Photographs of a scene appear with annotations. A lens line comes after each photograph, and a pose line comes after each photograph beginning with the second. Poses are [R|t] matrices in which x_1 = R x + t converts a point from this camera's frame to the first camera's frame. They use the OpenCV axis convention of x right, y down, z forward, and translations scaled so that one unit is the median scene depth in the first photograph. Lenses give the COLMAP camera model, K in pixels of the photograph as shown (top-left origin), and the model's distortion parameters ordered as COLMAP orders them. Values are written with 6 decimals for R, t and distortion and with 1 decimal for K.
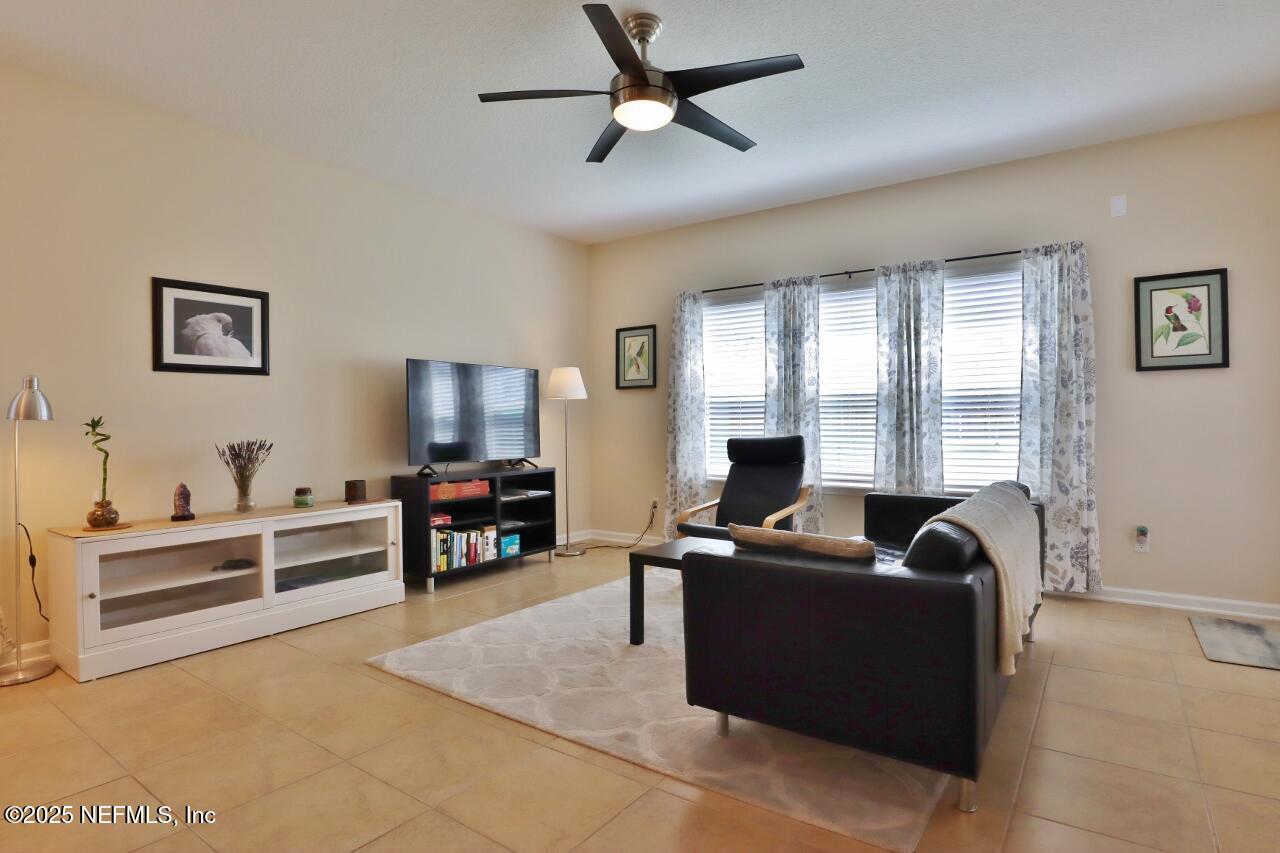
lens RADIAL K [[676.0, 0, 640.0], [0, 676.0, 426.5], [0, 0, 1]] dist [-0.002703, -0.000196]
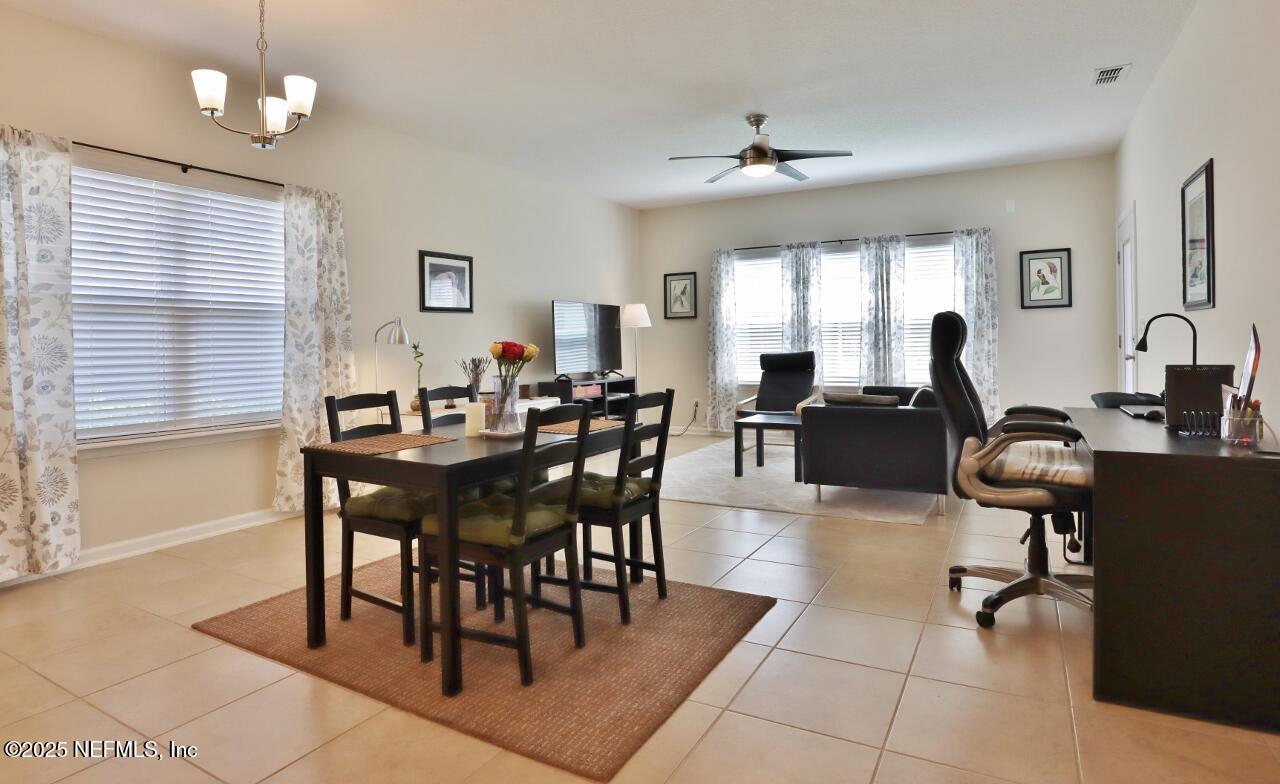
lens RADIAL K [[701.9, 0, 639.0], [0, 701.9, 354.8], [0, 0, 1]] dist [0.001420, 0.000022]
pose [[0.992887, -0.010589, 0.118593, -0.326083], [0.009830, 0.999927, 0.006990, 0.006868], [-0.118658, -0.005775, 0.992918, -0.489059]]
